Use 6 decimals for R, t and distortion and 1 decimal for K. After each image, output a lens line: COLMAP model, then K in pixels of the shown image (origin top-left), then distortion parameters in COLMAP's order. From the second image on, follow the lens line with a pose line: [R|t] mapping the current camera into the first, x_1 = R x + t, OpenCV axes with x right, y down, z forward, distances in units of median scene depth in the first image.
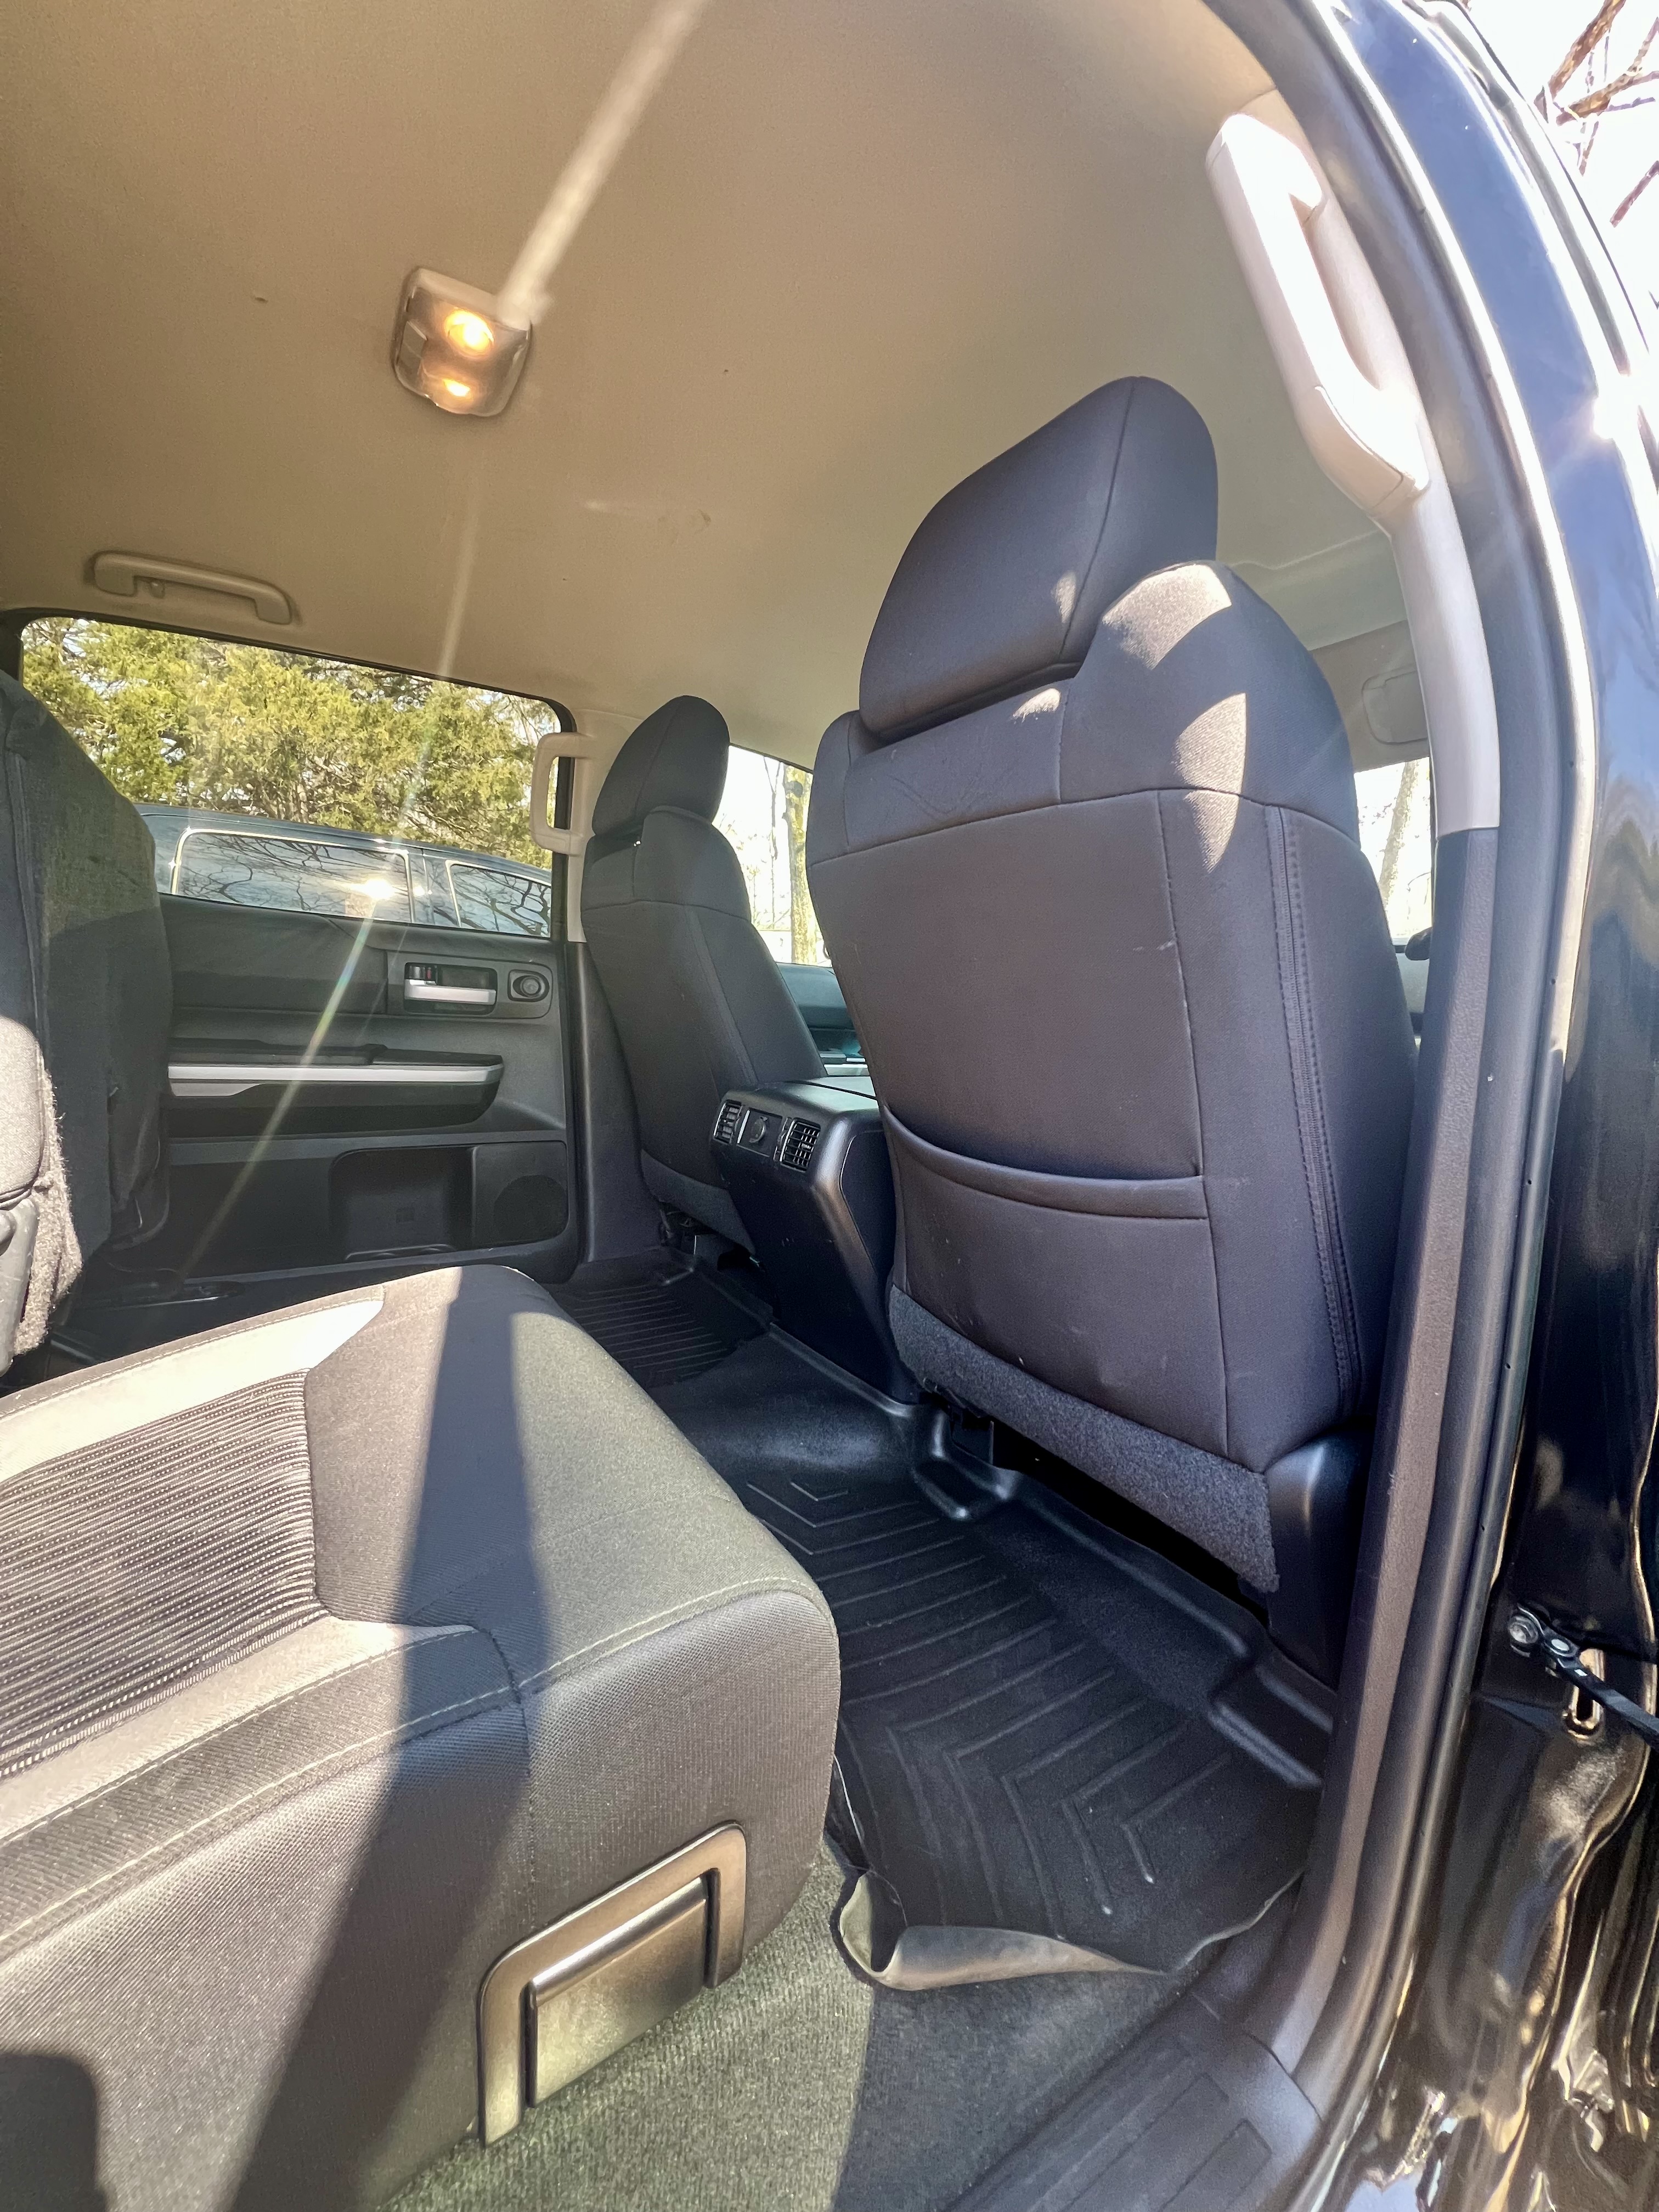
lens RADIAL K [[890.8, 0, 835.1], [0, 890.8, 1105.6], [0, 0, 1]] dist [-0.000416, 0.000235]
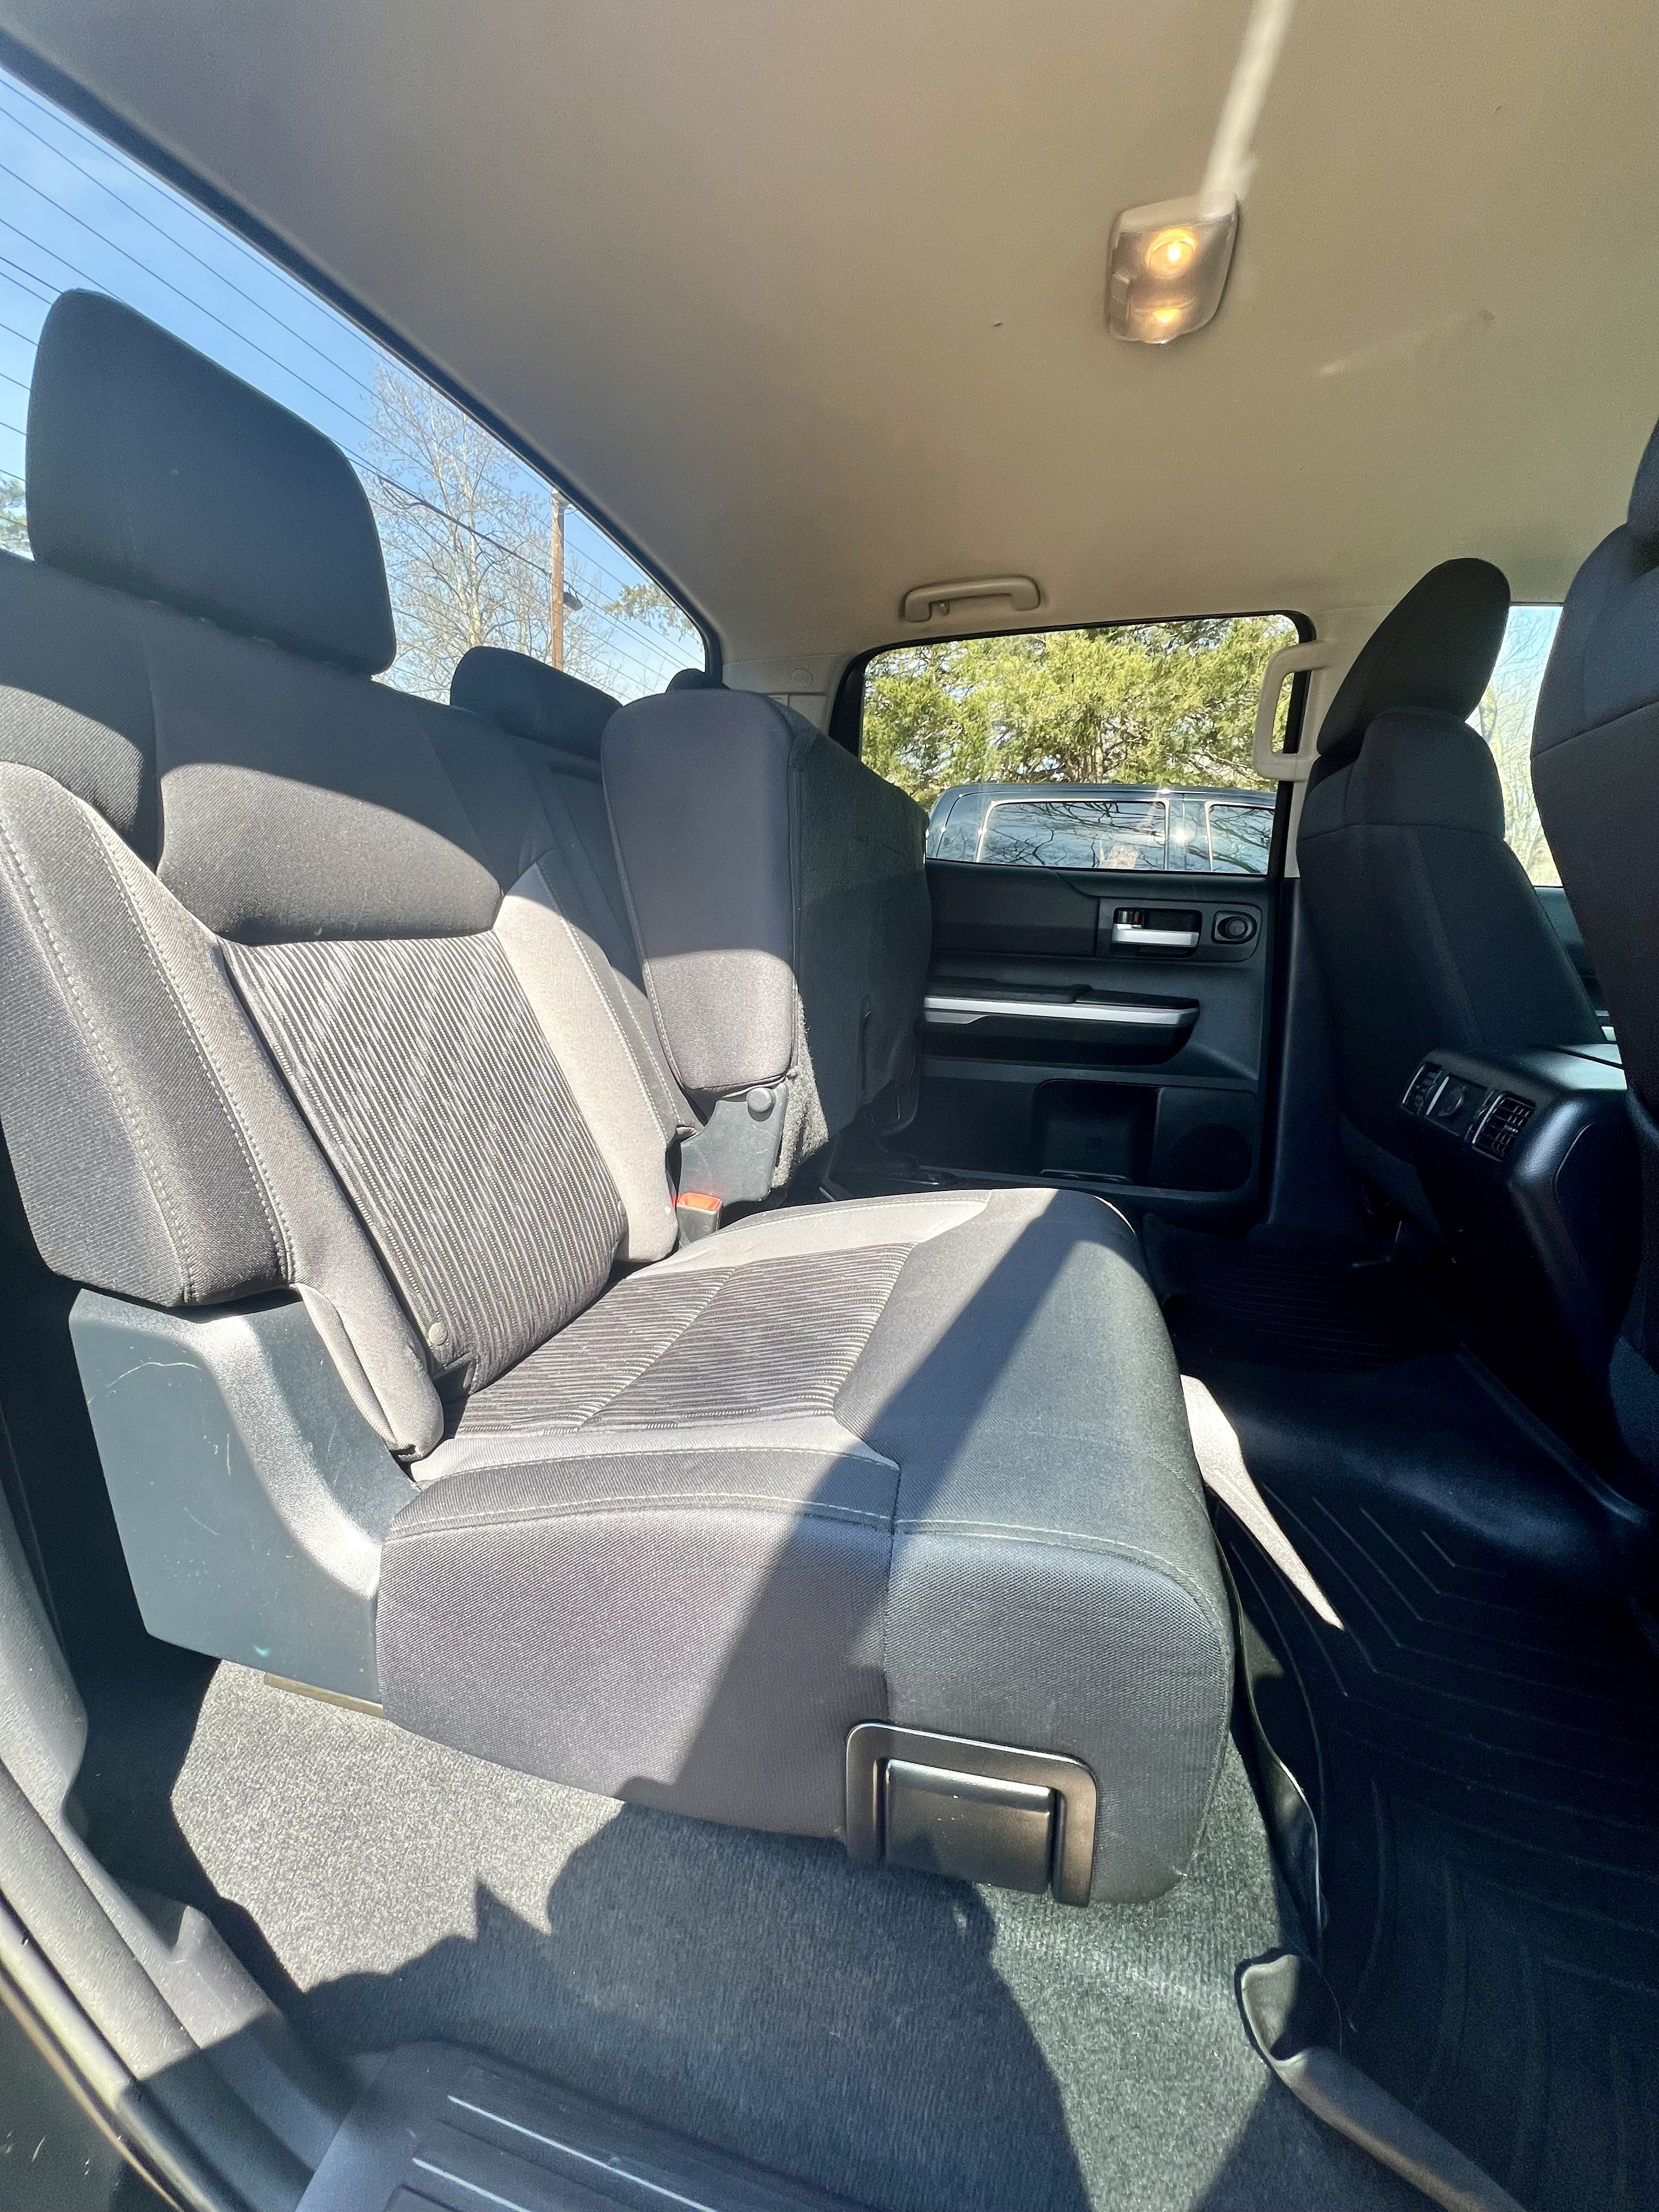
lens RADIAL K [[890.8, 0, 835.1], [0, 890.8, 1105.6], [0, 0, 1]] dist [-0.000416, 0.000235]
pose [[0.680191, 0.121820, -0.722842, 0.101261], [-0.078086, 0.992525, 0.093791, -0.000533], [0.728864, -0.007352, 0.684619, 0.035770]]
